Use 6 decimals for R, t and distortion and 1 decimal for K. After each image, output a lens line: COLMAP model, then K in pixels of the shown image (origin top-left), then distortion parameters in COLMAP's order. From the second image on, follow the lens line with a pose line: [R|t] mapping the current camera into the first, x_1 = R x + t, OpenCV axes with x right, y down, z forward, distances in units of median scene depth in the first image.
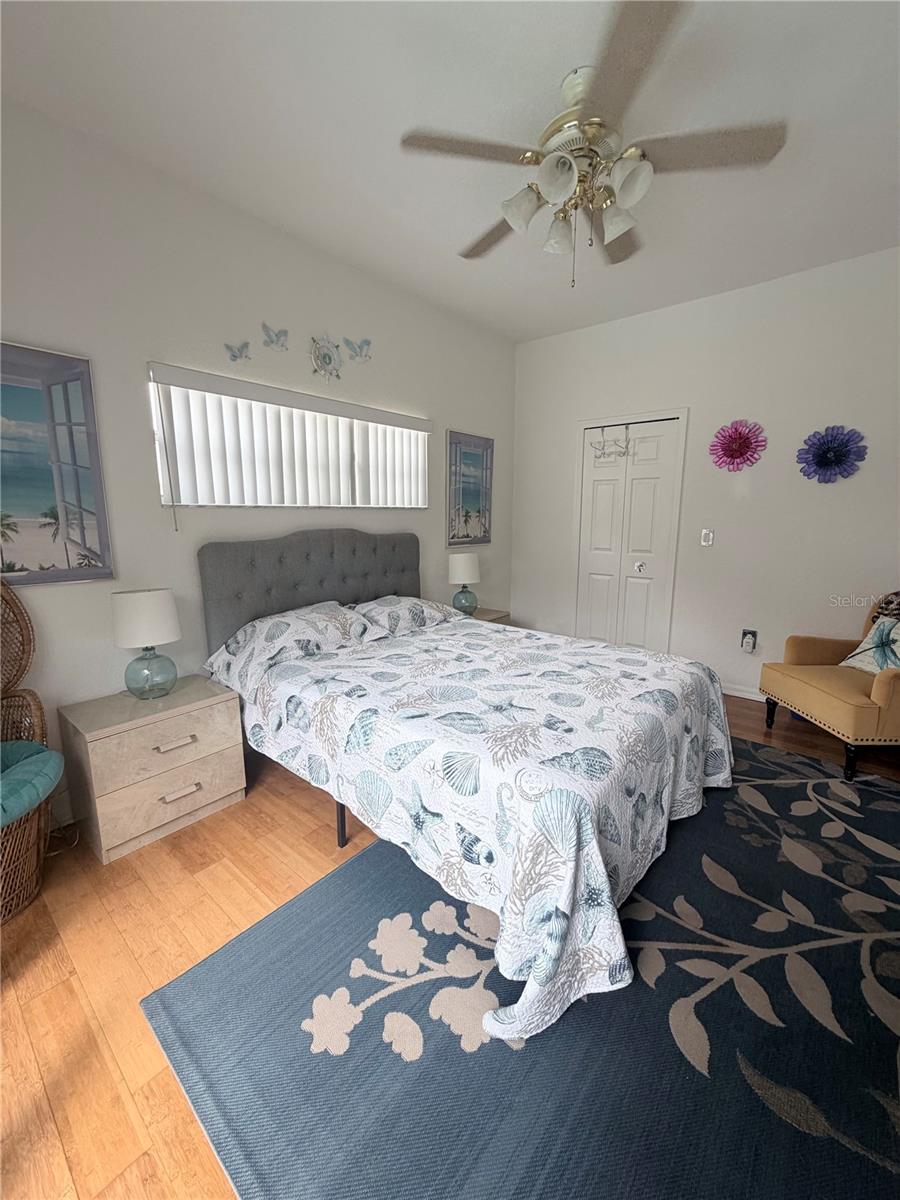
lens RADIAL K [[481.1, 0, 450.2], [0, 481.1, 595.3], [0, 0, 1]] dist [-0.001262, 0.000286]
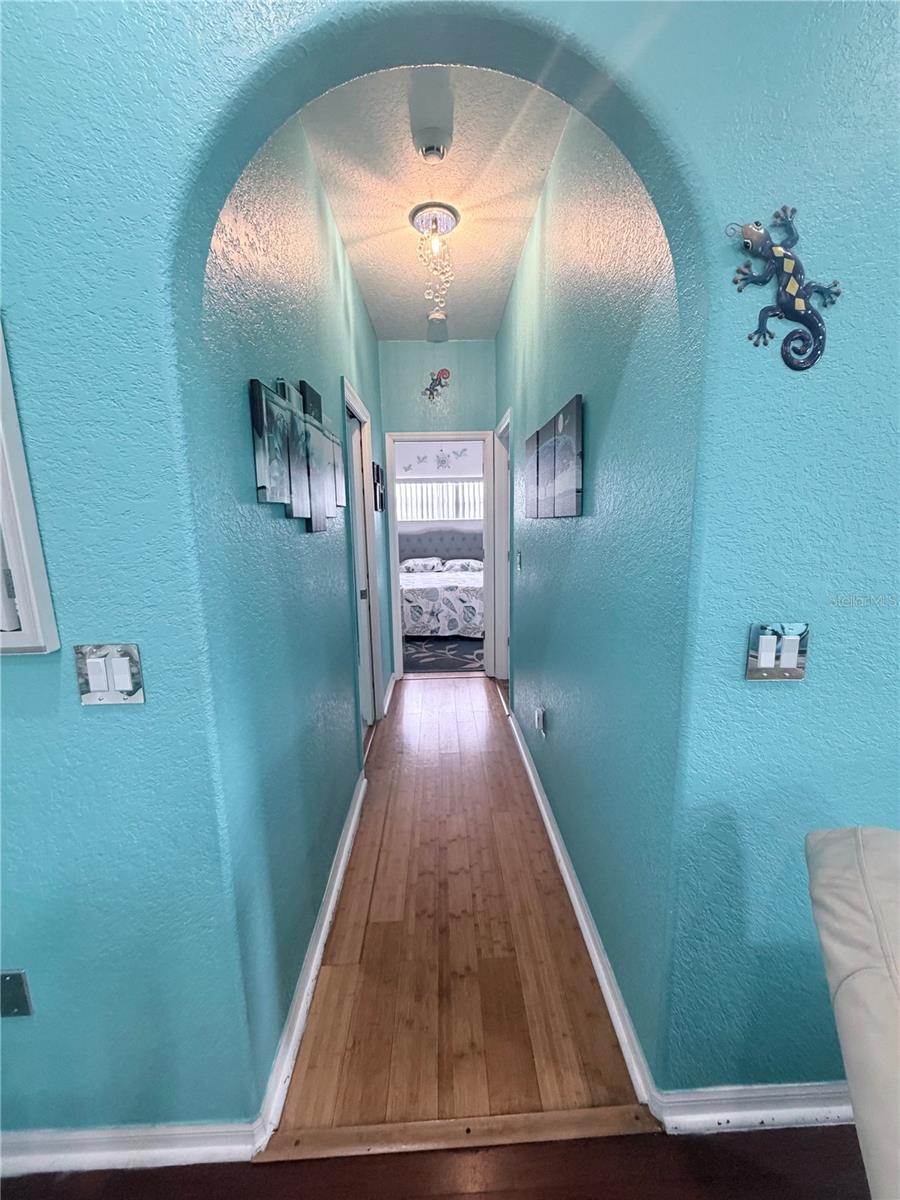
lens RADIAL K [[481.1, 0, 451.9], [0, 481.1, 602.6], [0, 0, 1]] dist [-0.001262, 0.000286]
pose [[0.669234, 0.117940, -0.733632, 1.872040], [-0.110538, 0.992139, 0.058662, 0.095648], [0.734784, 0.041836, 0.677010, -0.705392]]
